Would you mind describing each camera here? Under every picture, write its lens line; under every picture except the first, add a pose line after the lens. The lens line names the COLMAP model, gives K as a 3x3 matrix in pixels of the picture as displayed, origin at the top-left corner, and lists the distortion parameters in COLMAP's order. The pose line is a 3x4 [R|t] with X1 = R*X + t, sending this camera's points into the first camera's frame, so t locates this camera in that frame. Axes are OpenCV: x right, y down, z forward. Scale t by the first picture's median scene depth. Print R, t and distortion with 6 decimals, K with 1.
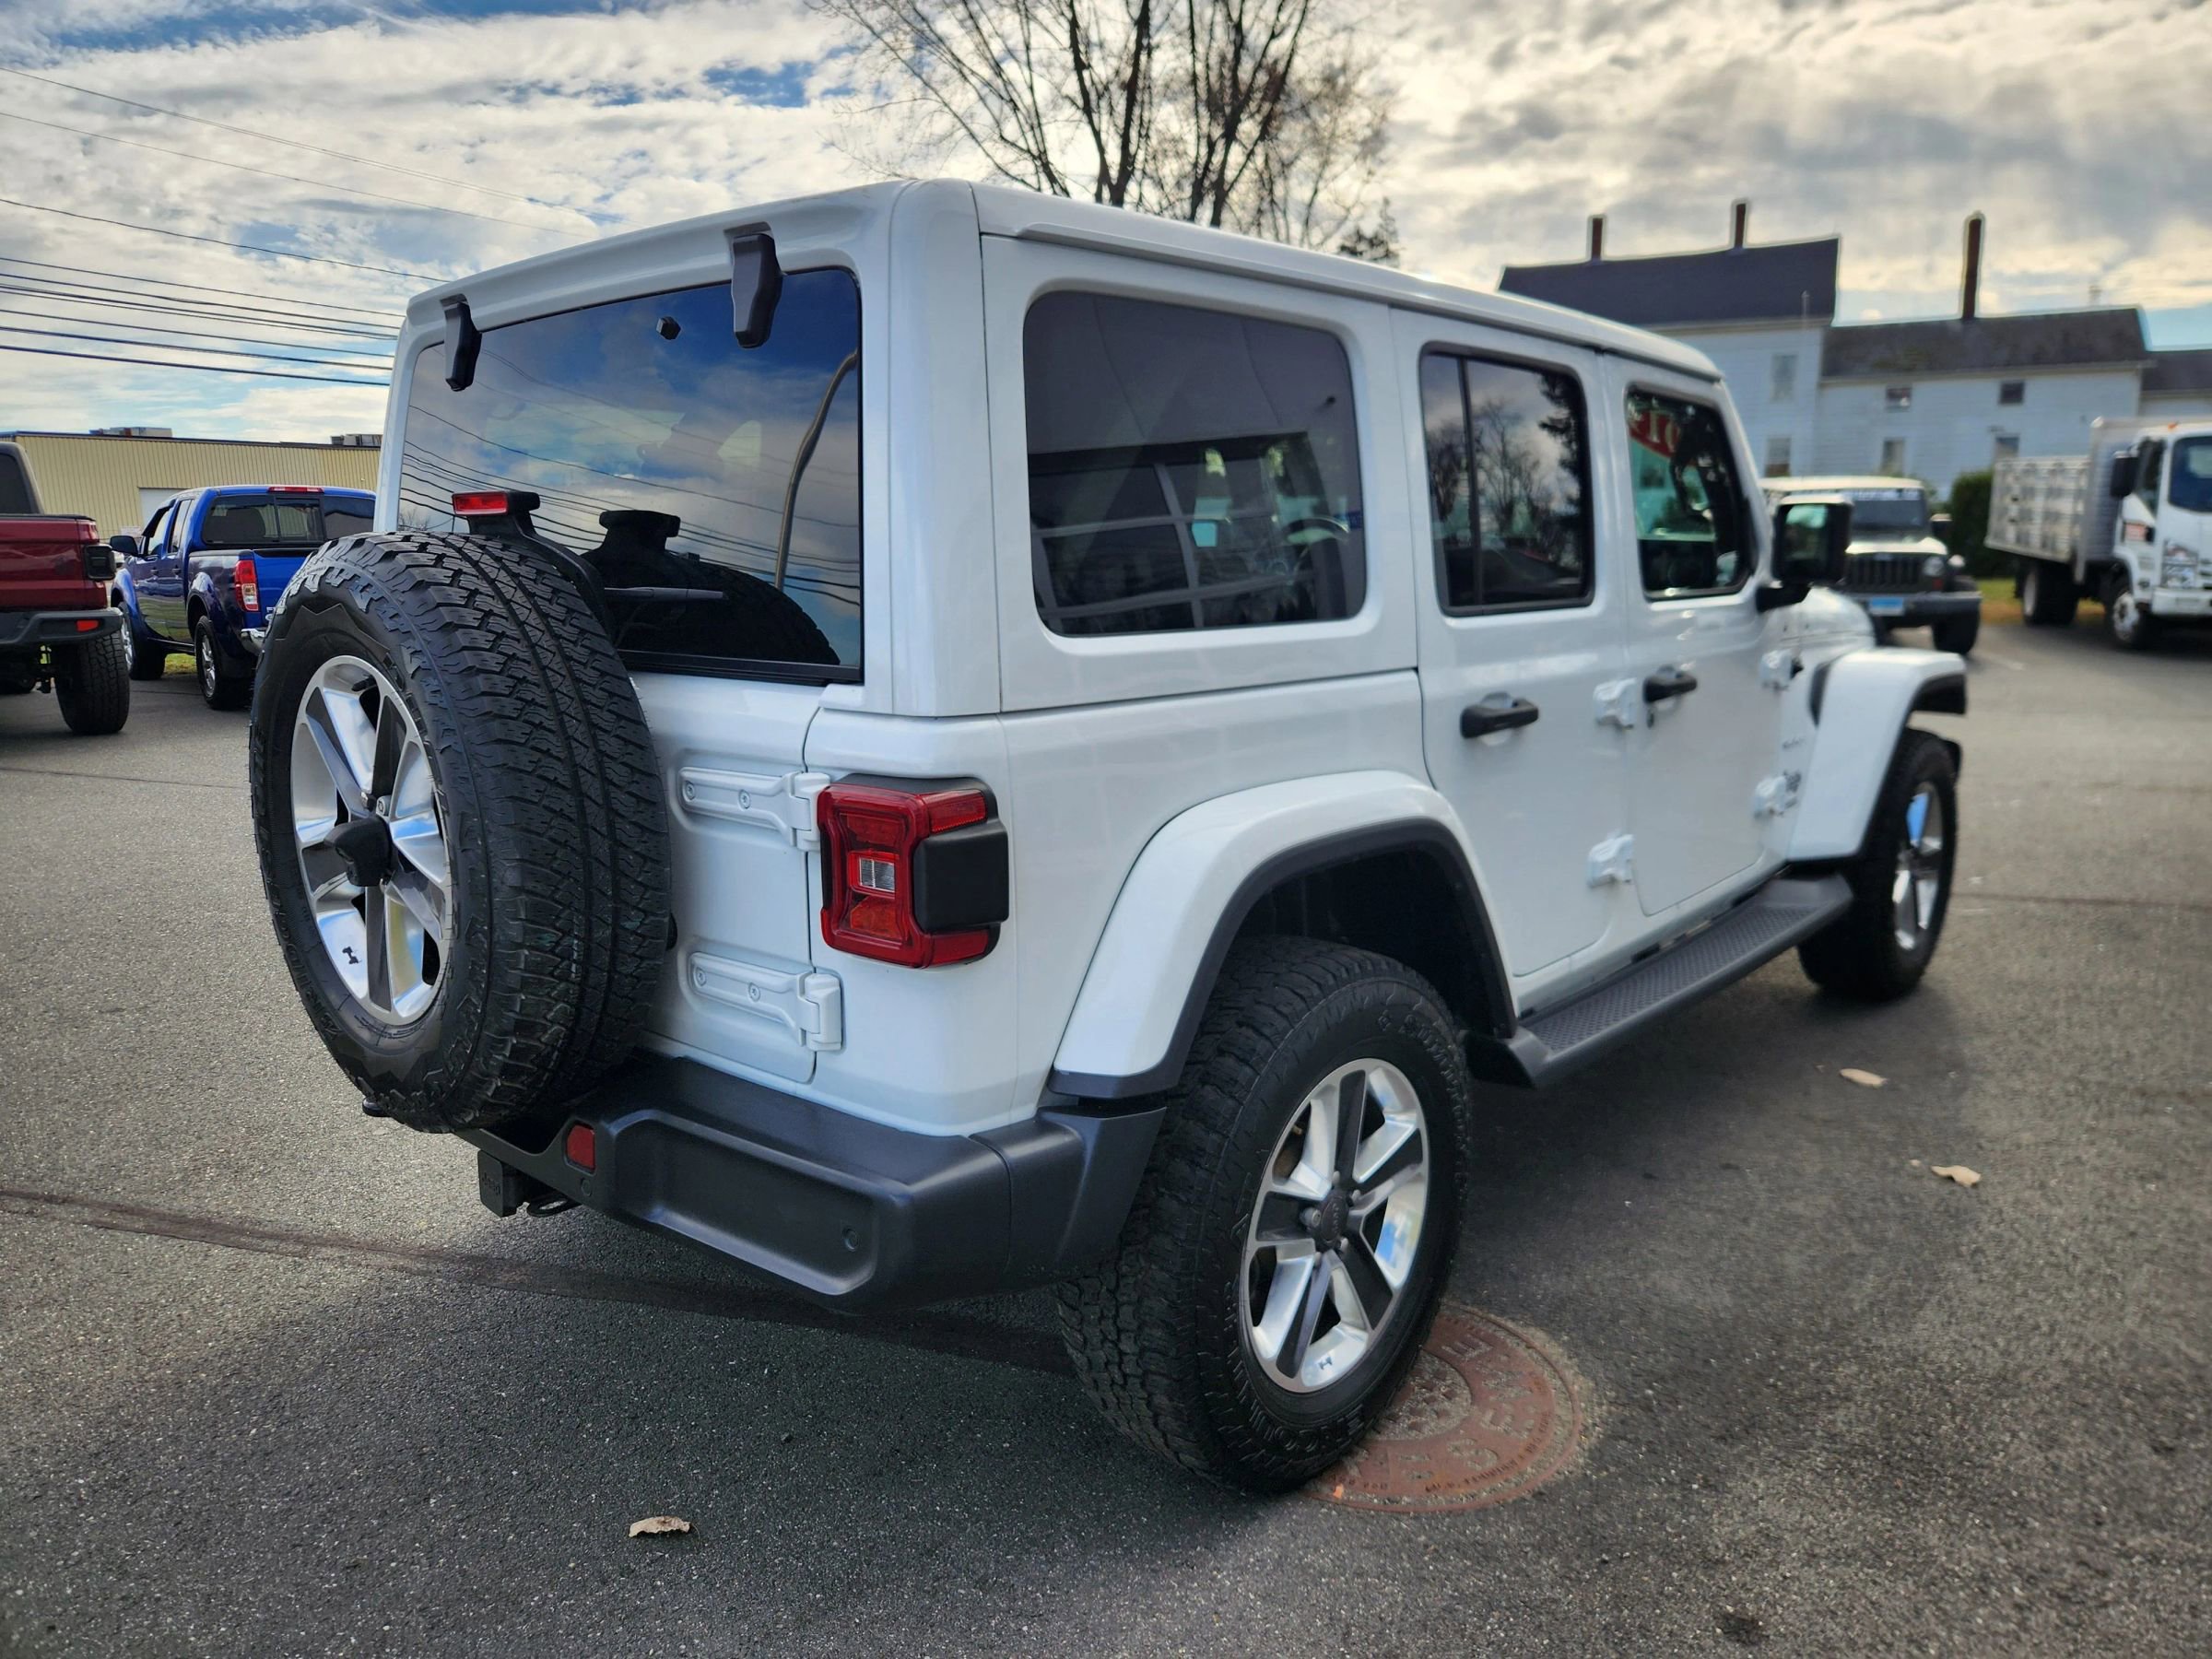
lens RADIAL K [[1496.2, 0, 1106.0], [0, 1496.2, 829.5], [0, 0, 1]] dist [0.057947, -0.043928]
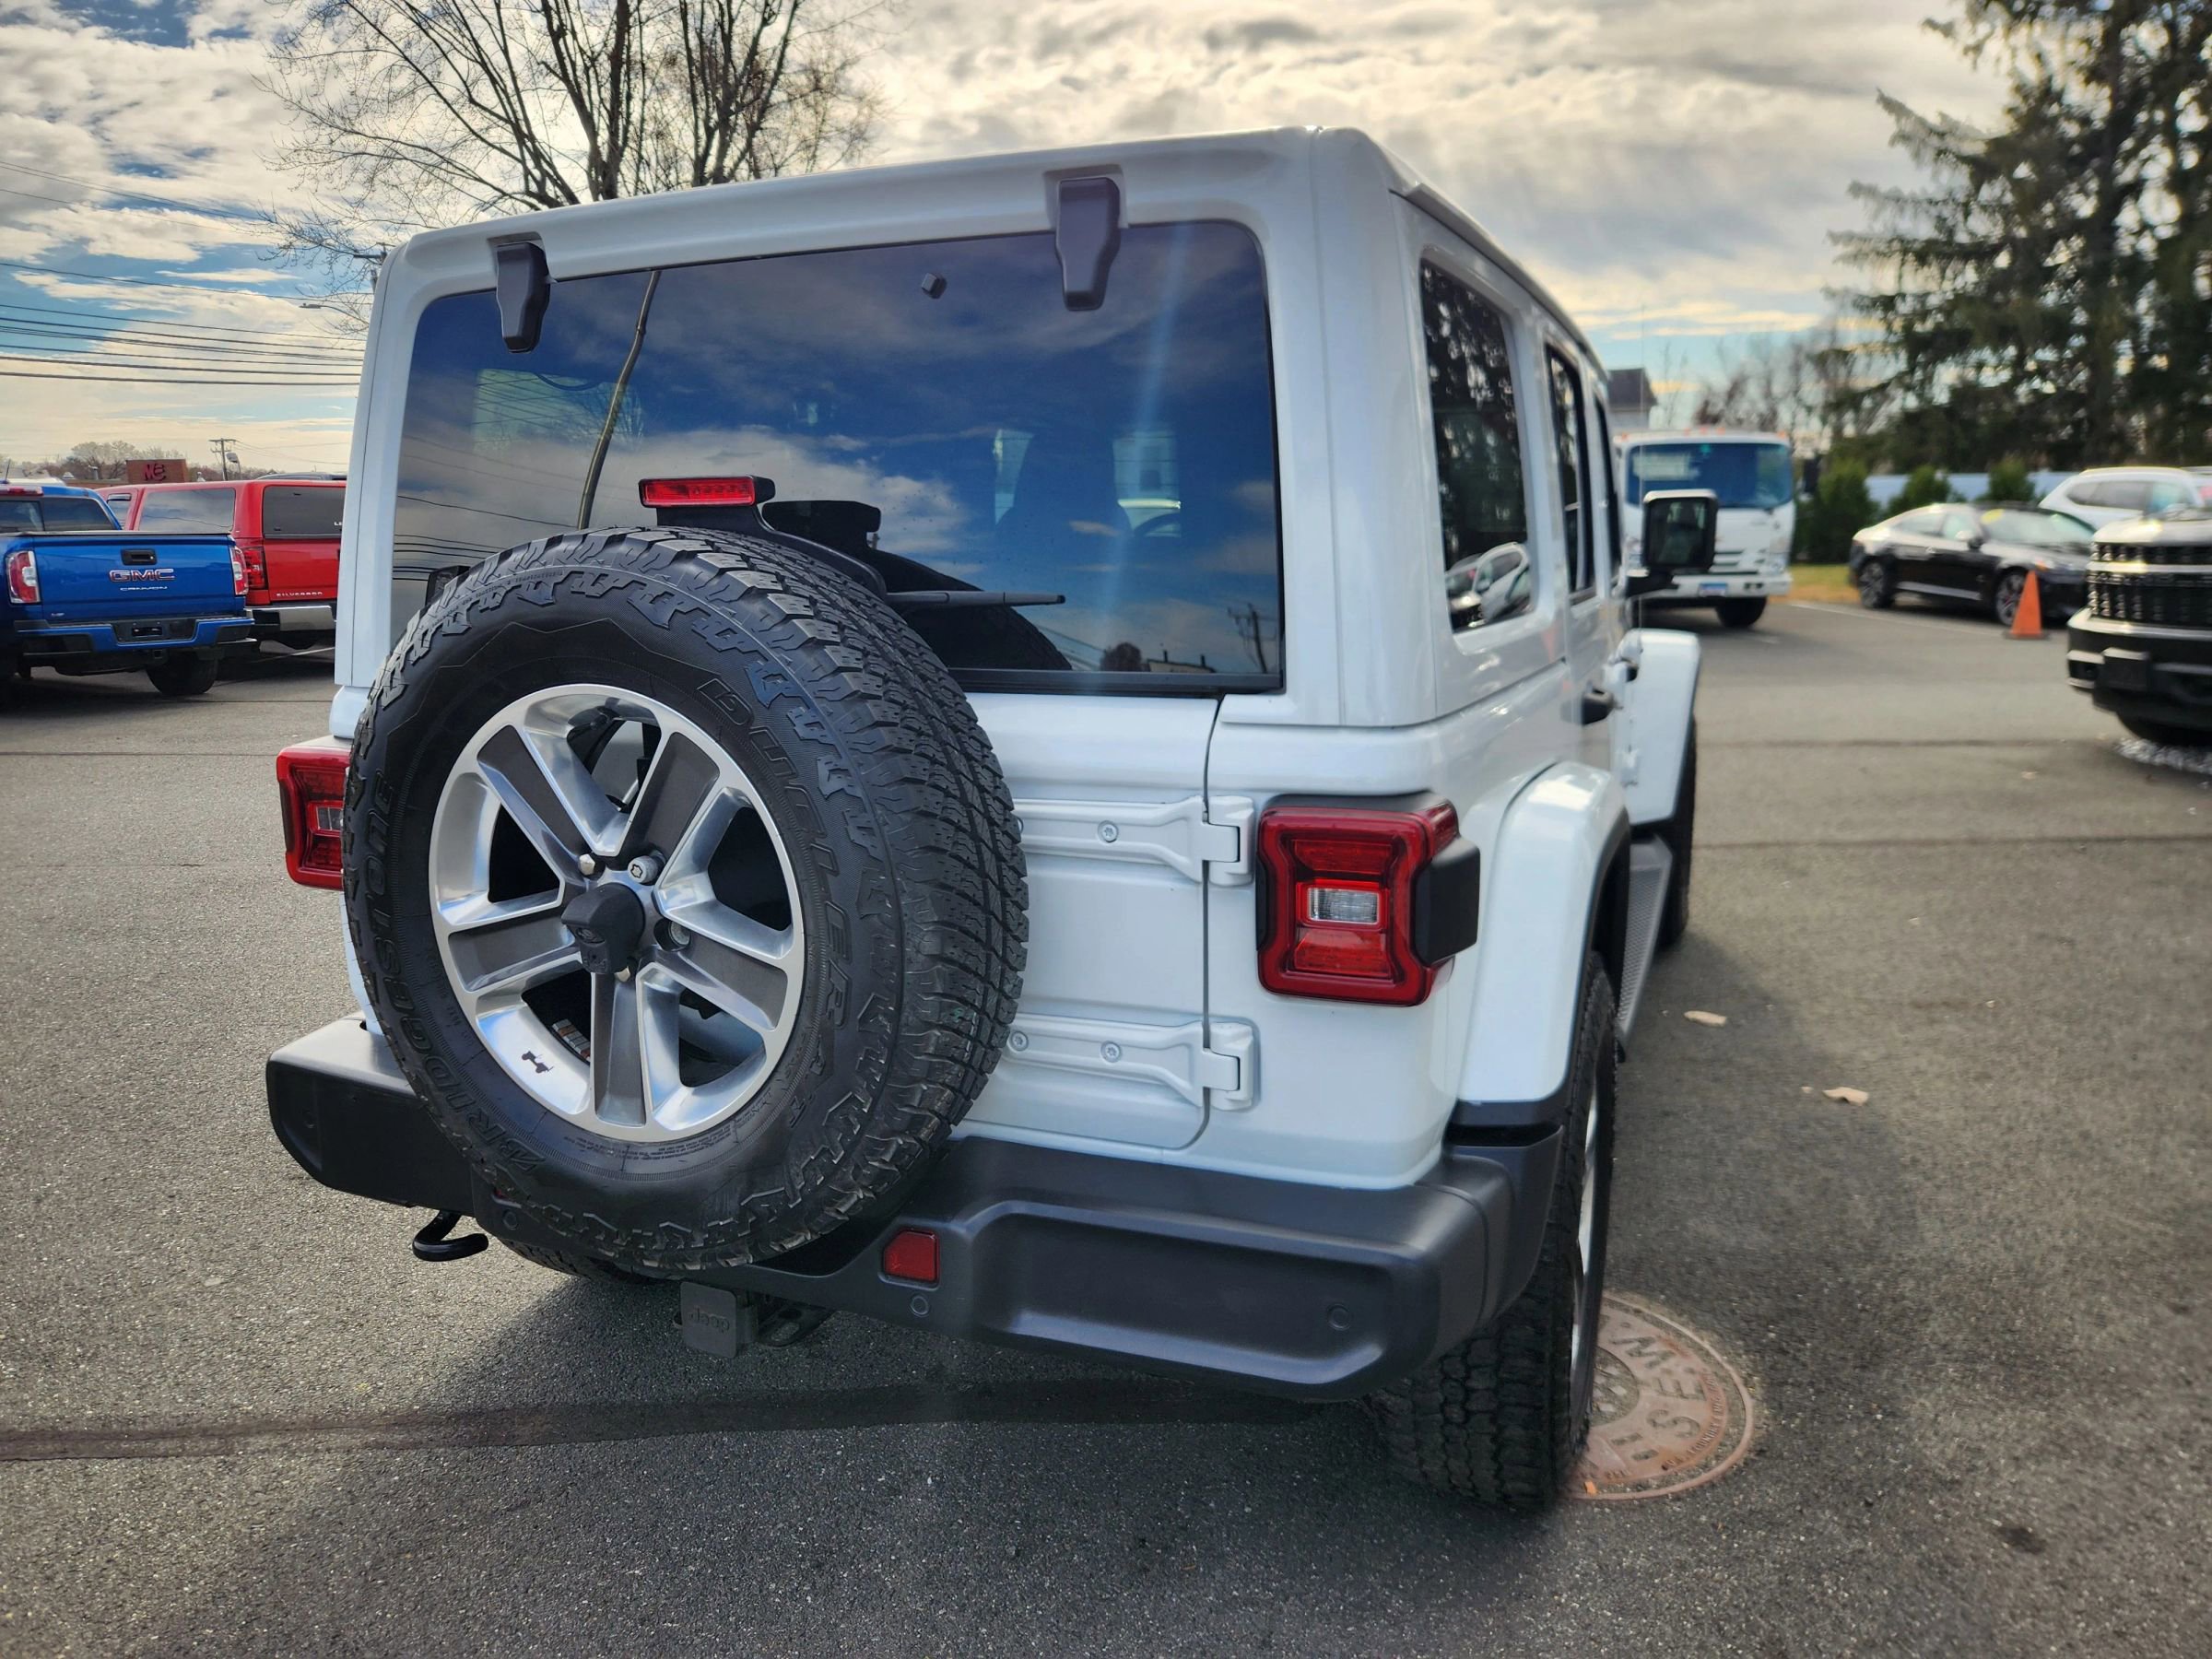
lens RADIAL K [[1497.5, 0, 1083.0], [0, 1497.5, 826.8], [0, 0, 1]] dist [0.055435, -0.033494]
pose [[0.950802, -0.065965, 0.302695, -0.258141], [0.066009, 0.997768, 0.010097, -0.016251], [-0.302686, 0.010381, 0.953034, 0.088557]]
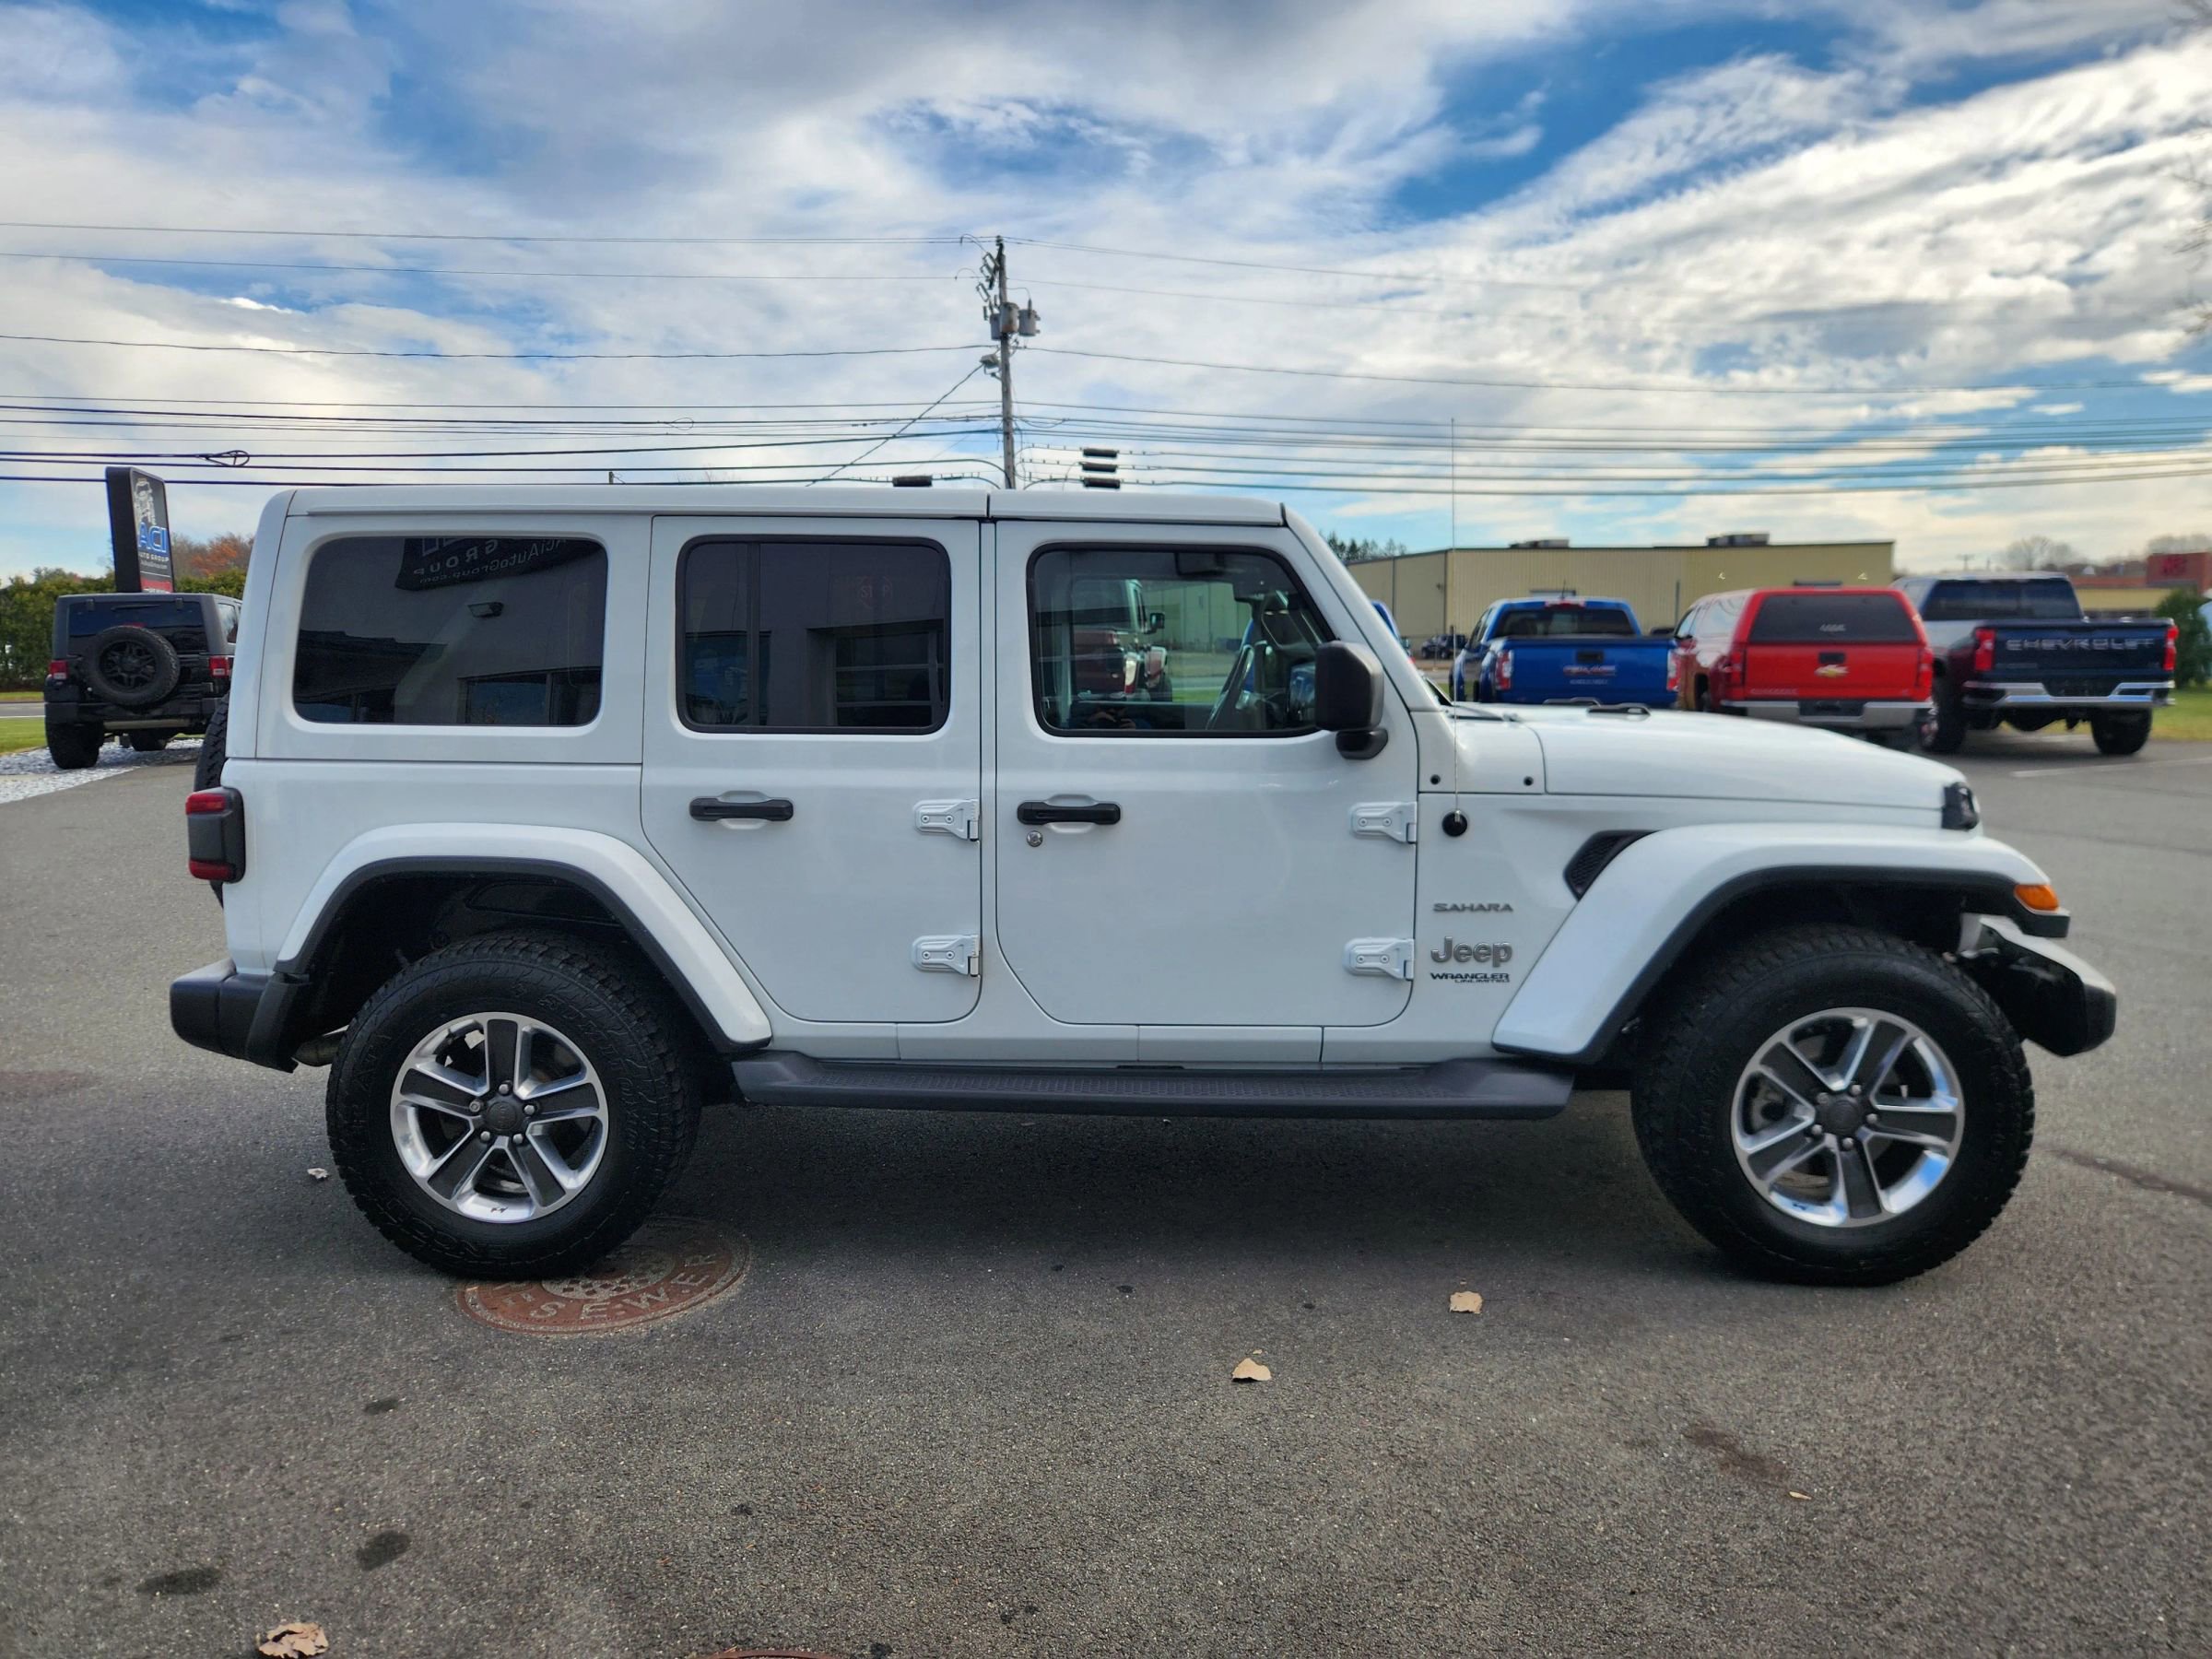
lens RADIAL K [[1476.6, 0, 1083.2], [0, 1476.6, 846.0], [0, 0, 1]] dist [0.063399, -0.054166]
pose [[0.639211, 0.115399, -0.760324, 0.985784], [-0.150882, 0.988281, 0.023149, -0.080578], [0.754085, 0.099922, 0.649132, 0.261761]]
